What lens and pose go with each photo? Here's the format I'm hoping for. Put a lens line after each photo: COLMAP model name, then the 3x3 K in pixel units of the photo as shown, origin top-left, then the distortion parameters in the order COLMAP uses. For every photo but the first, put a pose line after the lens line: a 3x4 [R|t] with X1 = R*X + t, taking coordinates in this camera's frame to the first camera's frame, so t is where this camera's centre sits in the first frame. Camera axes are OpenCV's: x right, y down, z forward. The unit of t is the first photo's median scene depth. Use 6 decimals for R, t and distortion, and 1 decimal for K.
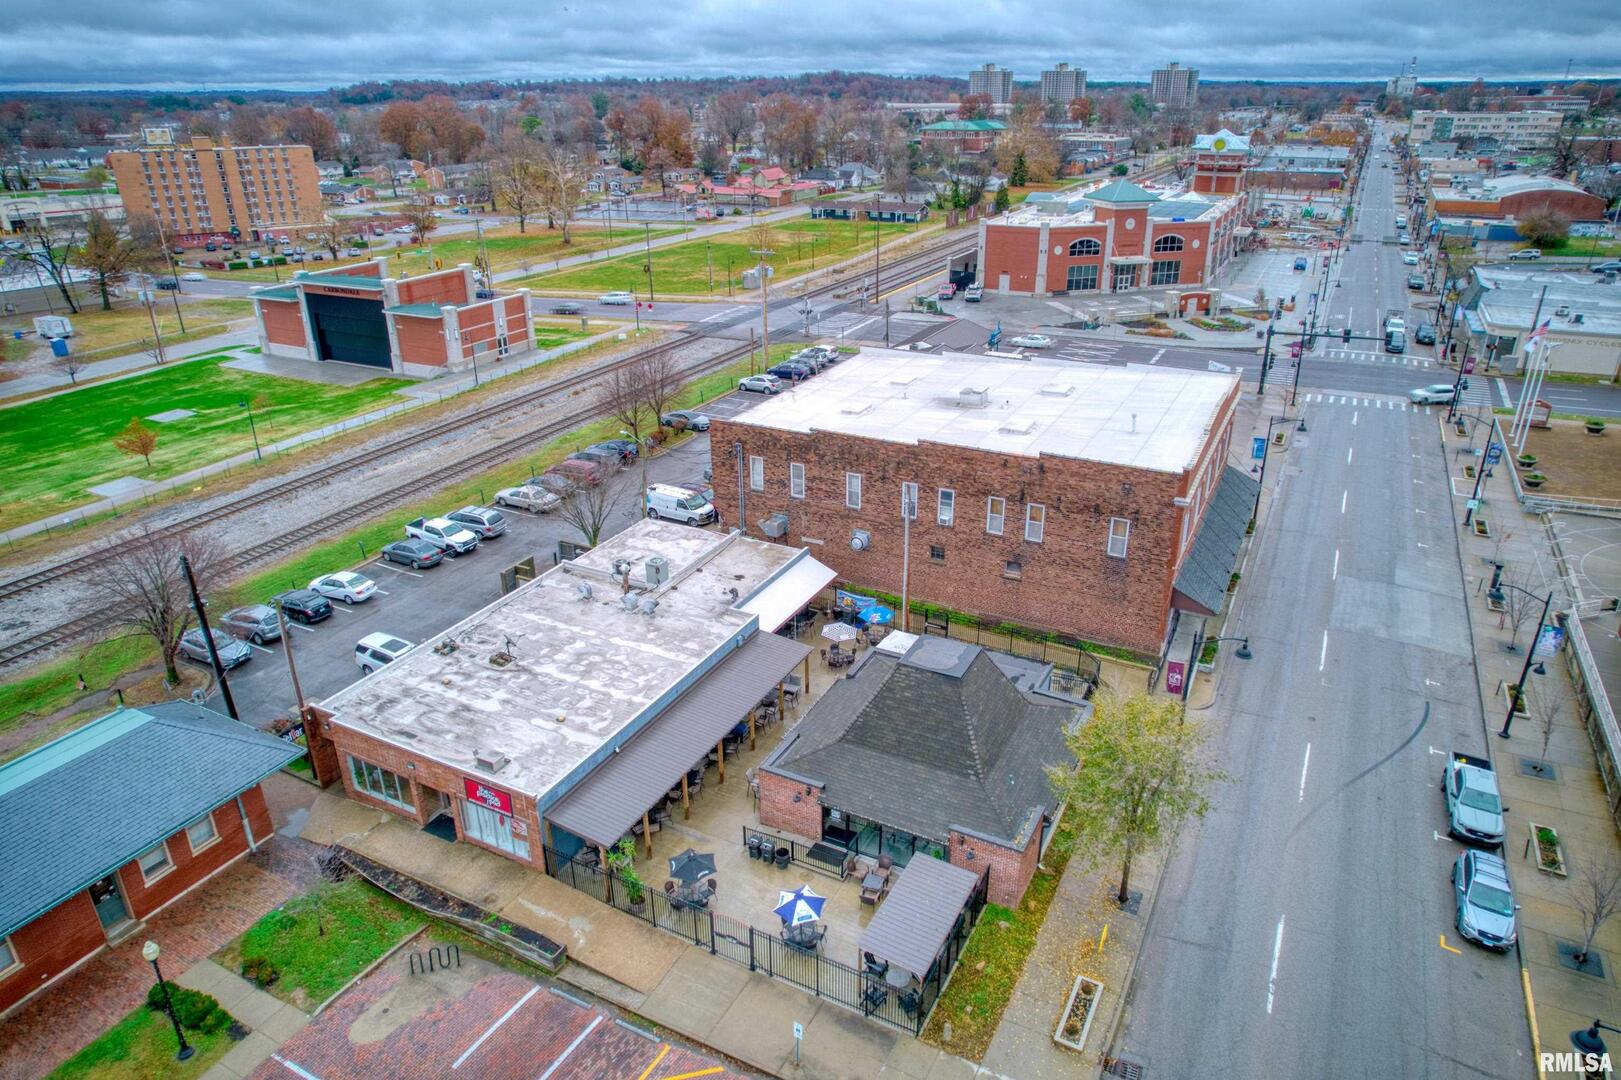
lens RADIAL K [[1037.9, 0, 818.5], [0, 1037.9, 534.2], [0, 0, 1]] dist [-0.075361, 0.067017]
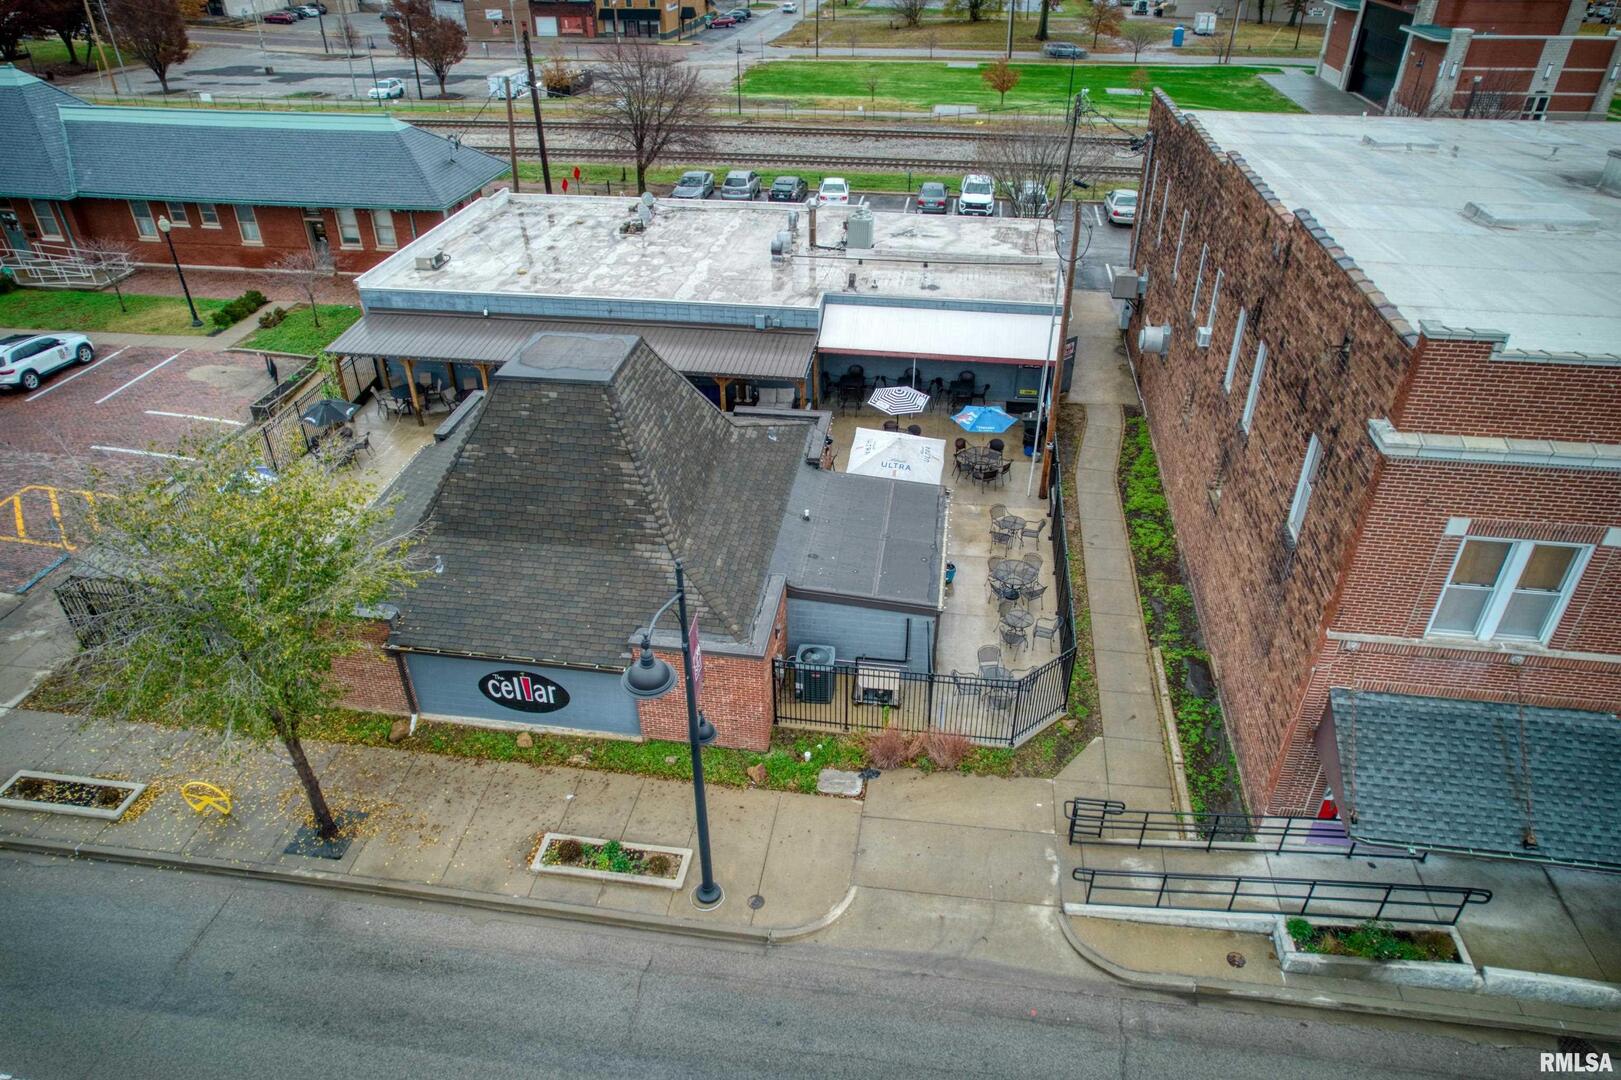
lens RADIAL K [[1037.9, 0, 820.7], [0, 1037.9, 531.0], [0, 0, 1]] dist [-0.075361, 0.067017]
pose [[0.328371, 0.513980, -0.792463, 0.591079], [-0.378828, 0.840216, 0.387977, -0.066907], [0.865252, 0.172807, 0.470613, 0.770553]]
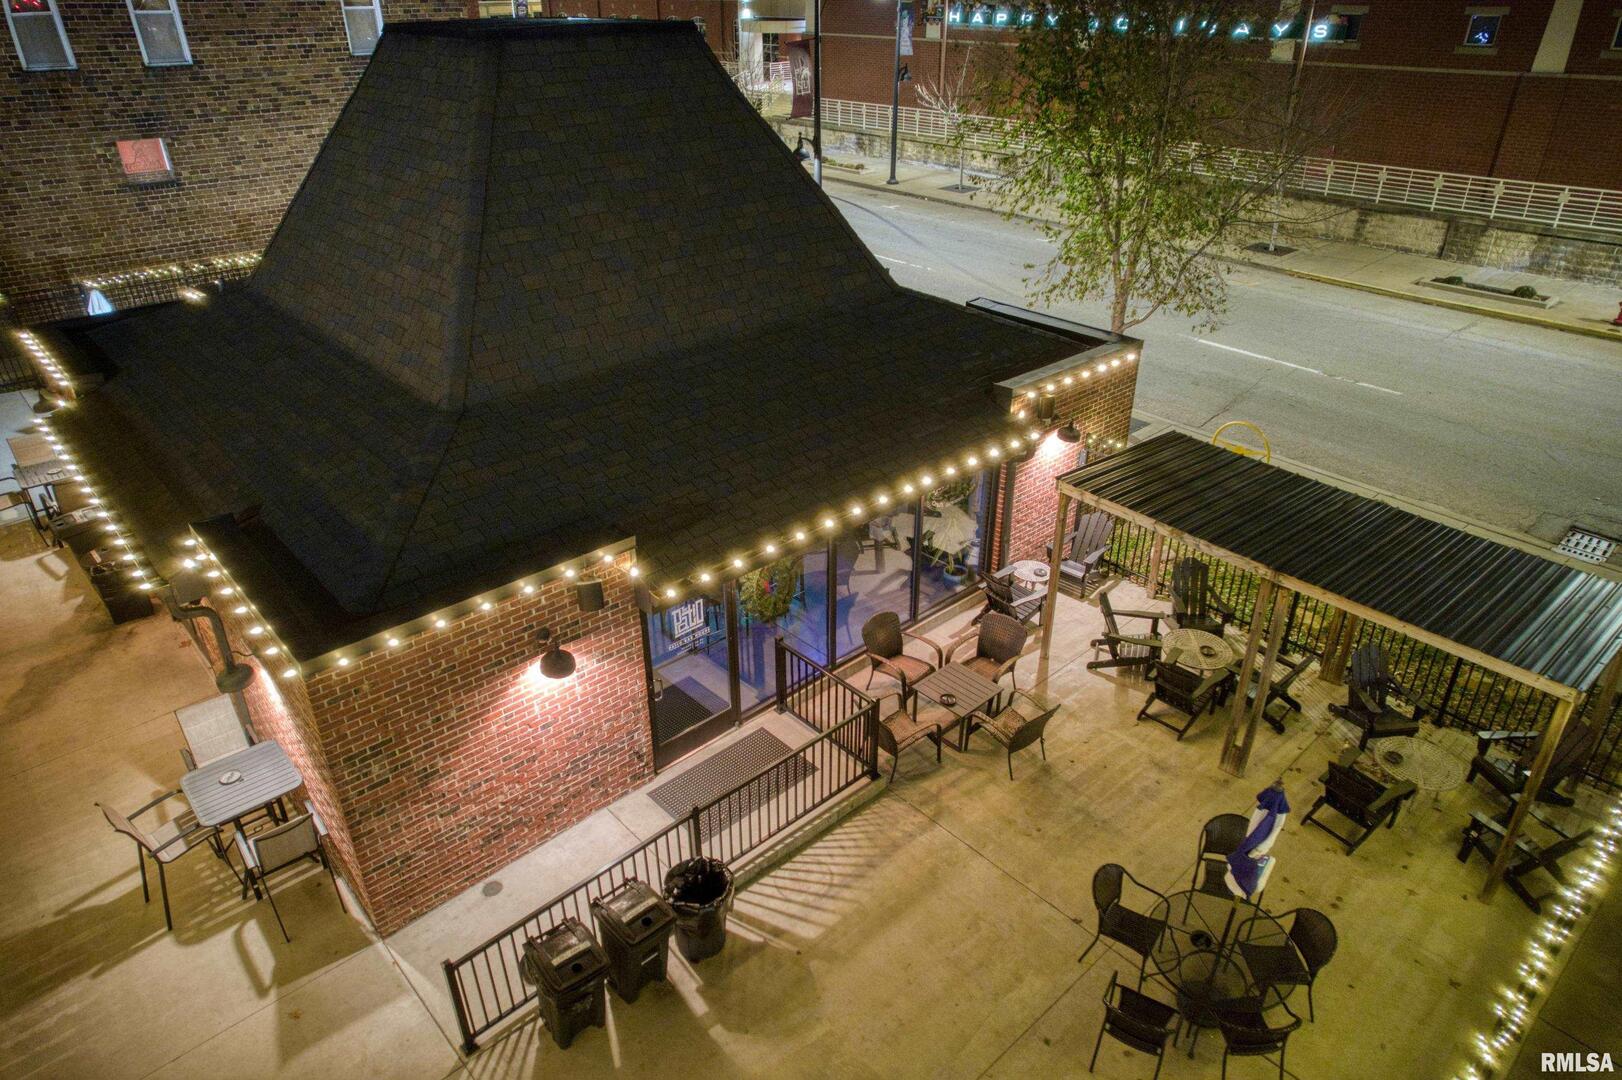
lens RADIAL K [[1038.5, 0, 820.8], [0, 1038.5, 532.8], [0, 0, 1]] dist [-0.075361, 0.067017]
pose [[0.342902, -0.447971, 0.825676, -0.140884], [0.376342, 0.870856, 0.316189, 0.160959], [-0.860688, 0.202315, 0.467209, 0.732337]]
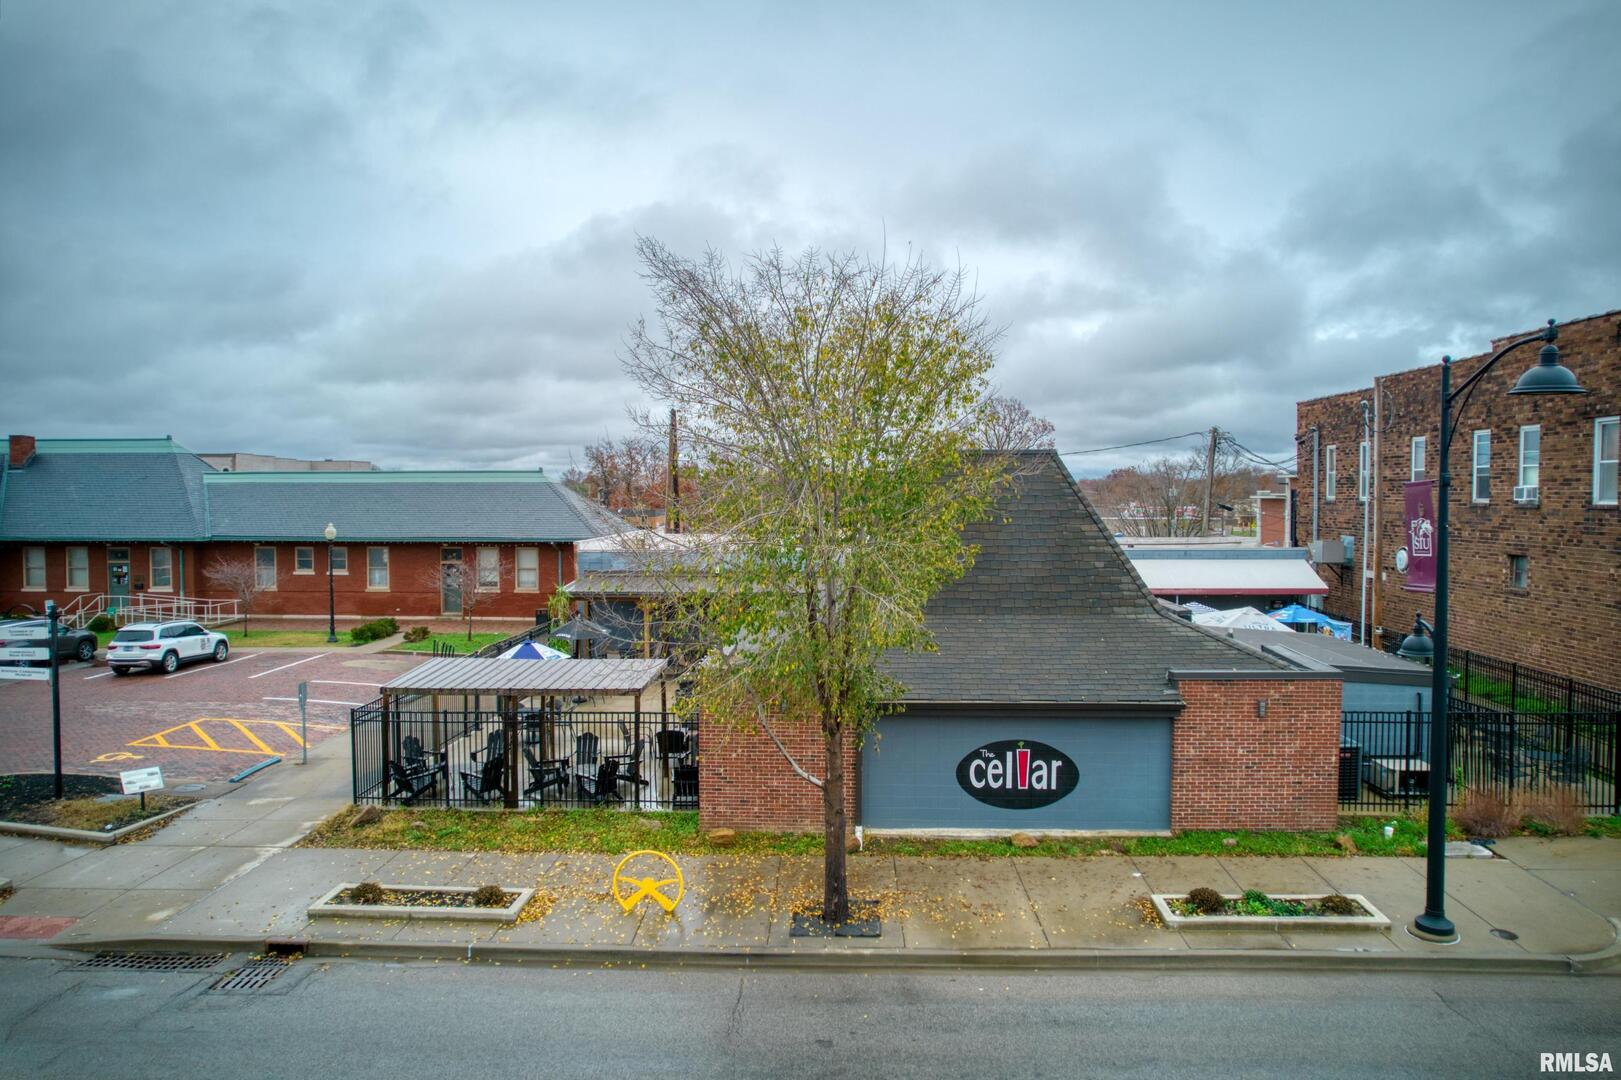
lens RADIAL K [[1037.9, 0, 820.2], [0, 1037.9, 534.6], [0, 0, 1]] dist [-0.075361, 0.067017]
pose [[0.415887, 0.039516, -0.908557, 0.510557], [-0.362176, 0.923607, -0.125614, 0.226173], [0.834186, 0.381299, 0.398428, 0.648379]]
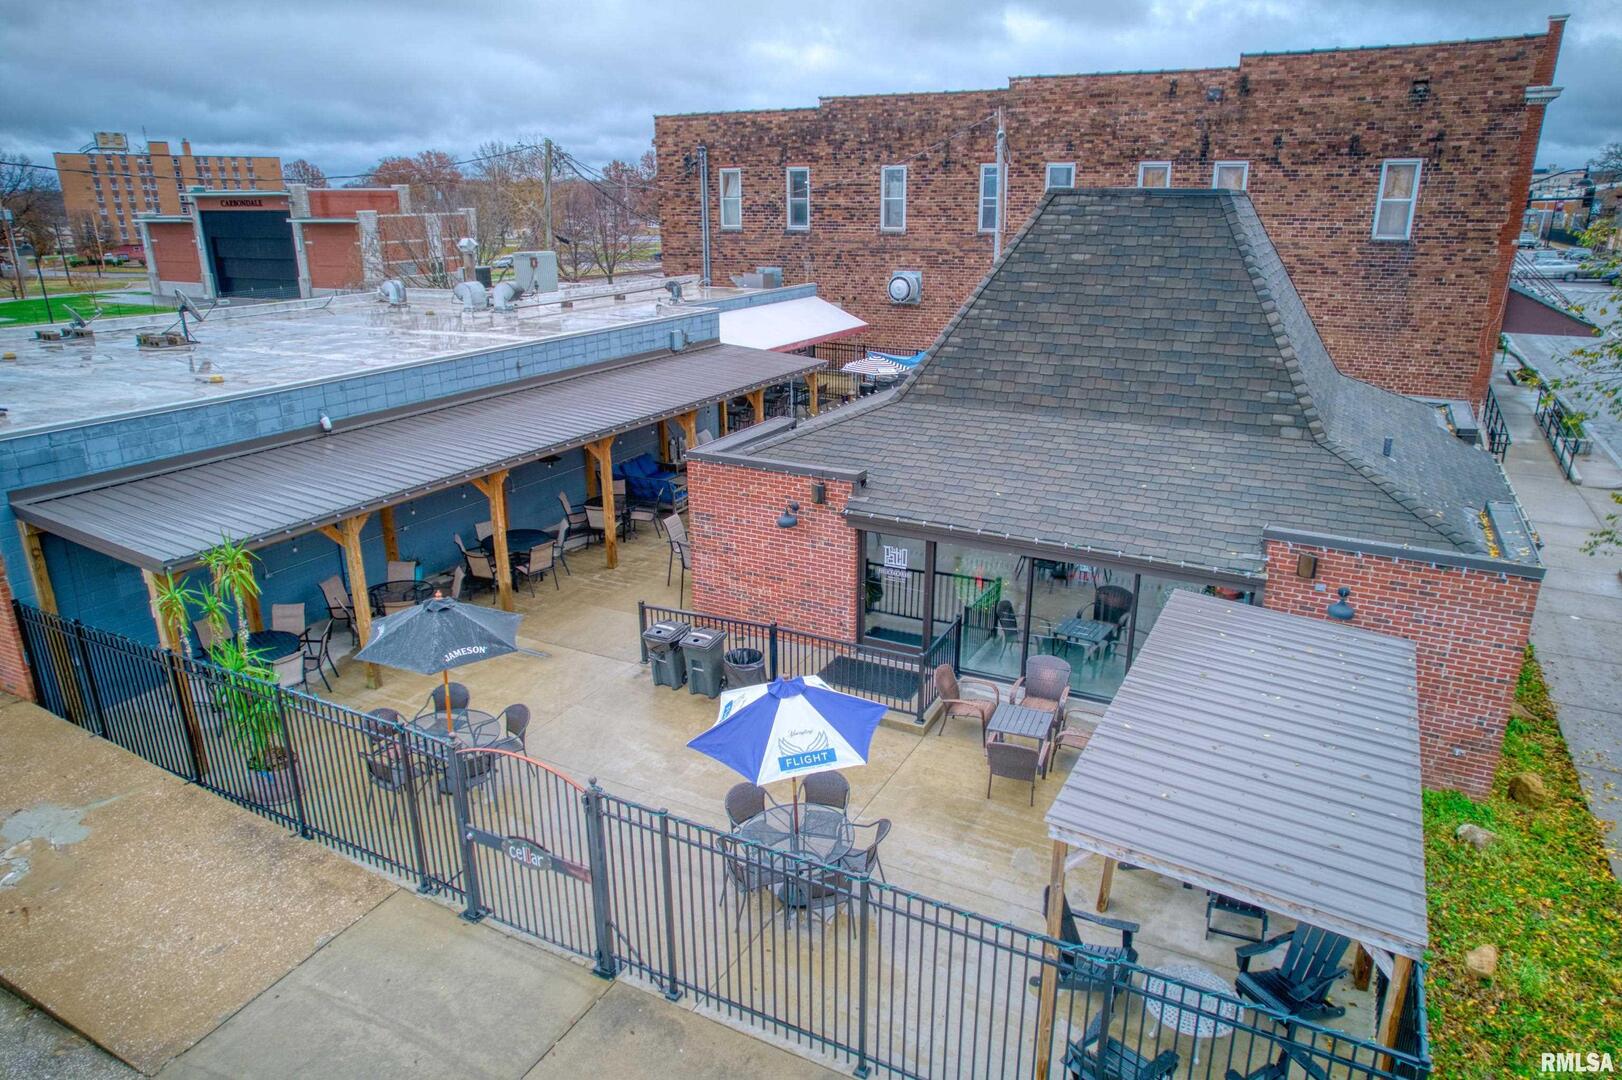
lens RADIAL K [[1038.5, 0, 818.7], [0, 1038.5, 533.9], [0, 0, 1]] dist [-0.075361, 0.067017]
pose [[0.999991, 0.001275, -0.003945, -0.007369], [-0.001649, 0.995340, -0.096412, 0.254519], [0.003804, 0.096418, 0.995334, 0.550375]]
